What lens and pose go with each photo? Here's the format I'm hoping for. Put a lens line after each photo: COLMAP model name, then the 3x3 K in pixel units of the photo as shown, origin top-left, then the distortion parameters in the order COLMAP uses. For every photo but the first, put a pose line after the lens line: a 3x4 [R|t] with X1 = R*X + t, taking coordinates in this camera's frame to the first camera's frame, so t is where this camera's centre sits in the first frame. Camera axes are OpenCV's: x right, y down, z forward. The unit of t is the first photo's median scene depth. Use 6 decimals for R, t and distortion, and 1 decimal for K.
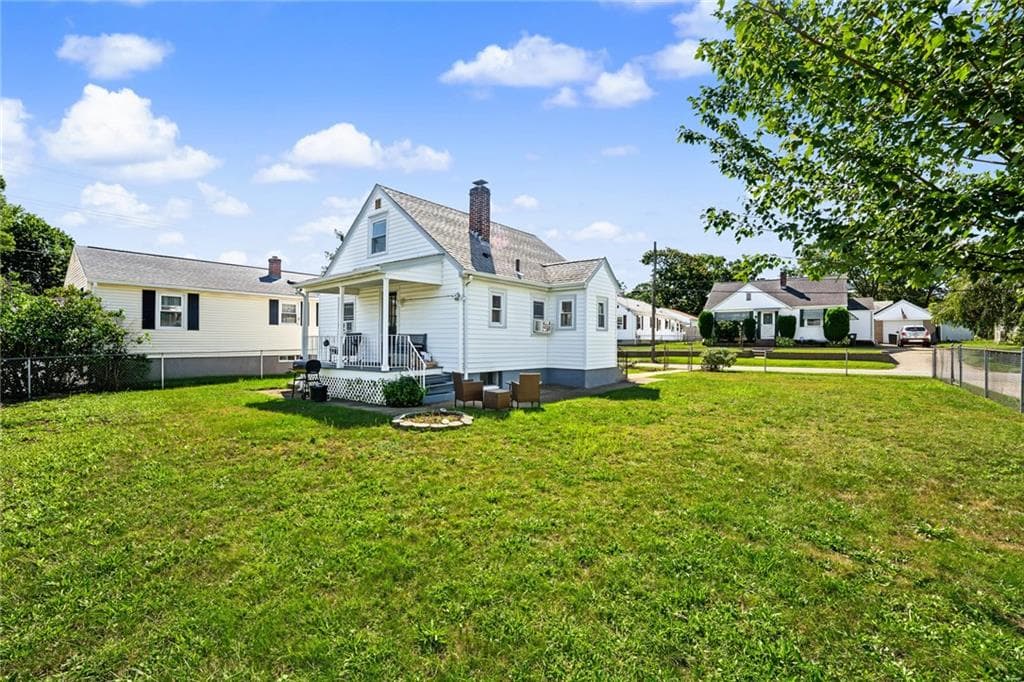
lens RADIAL K [[435.8, 0, 512.0], [0, 435.8, 341.0], [0, 0, 1]] dist [0.001813, 0.000085]
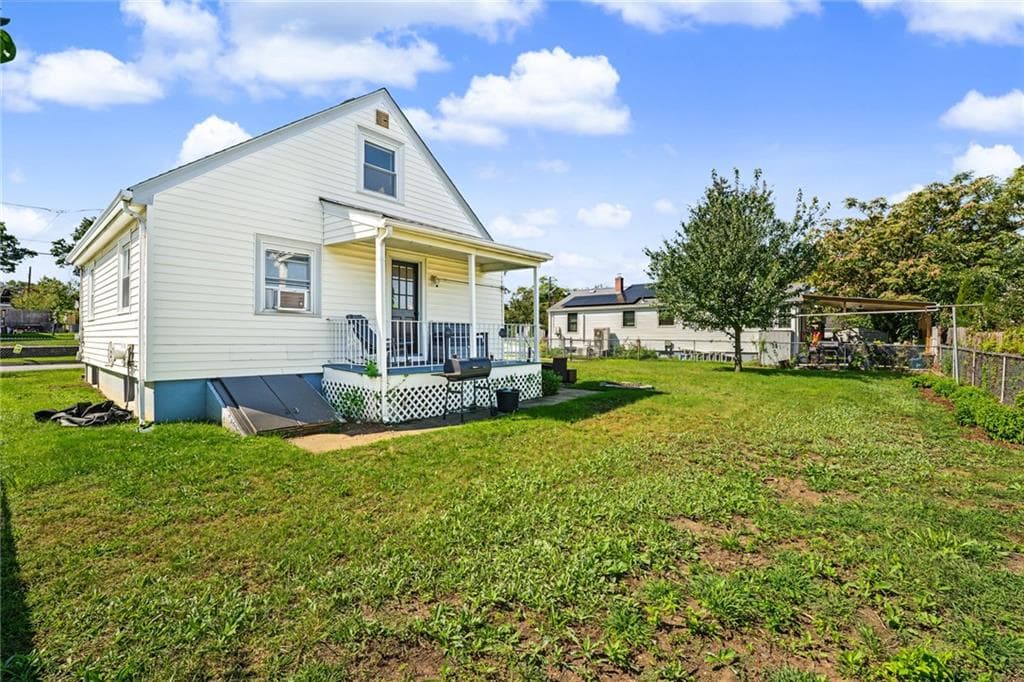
lens RADIAL K [[435.8, 0, 512.0], [0, 435.8, 341.0], [0, 0, 1]] dist [0.001813, 0.000085]
pose [[0.017858, -0.010310, 0.999787, -0.982664], [-0.006340, 0.999926, 0.010425, 0.009493], [-0.999820, -0.006525, 0.017791, 0.811715]]
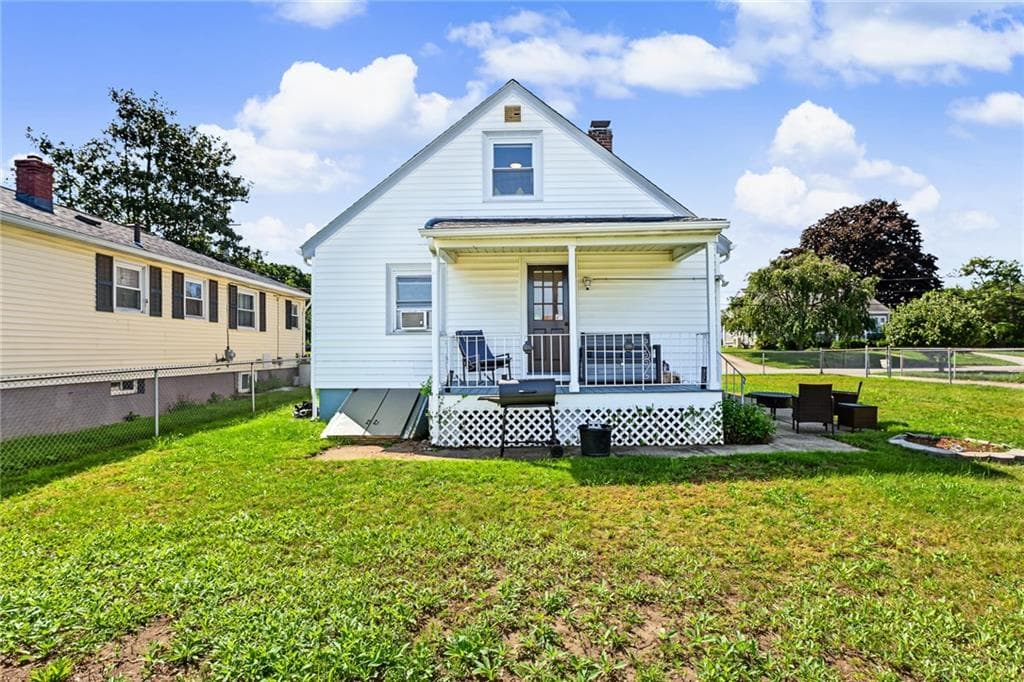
lens RADIAL K [[475.8, 0, 510.9], [0, 475.8, 351.1], [0, 0, 1]] dist [-0.001900, -0.000085]
pose [[0.779719, -0.012779, 0.625999, -0.737626], [0.009807, 0.999918, 0.008196, 0.004087], [-0.626053, -0.000251, 0.779781, 0.507434]]
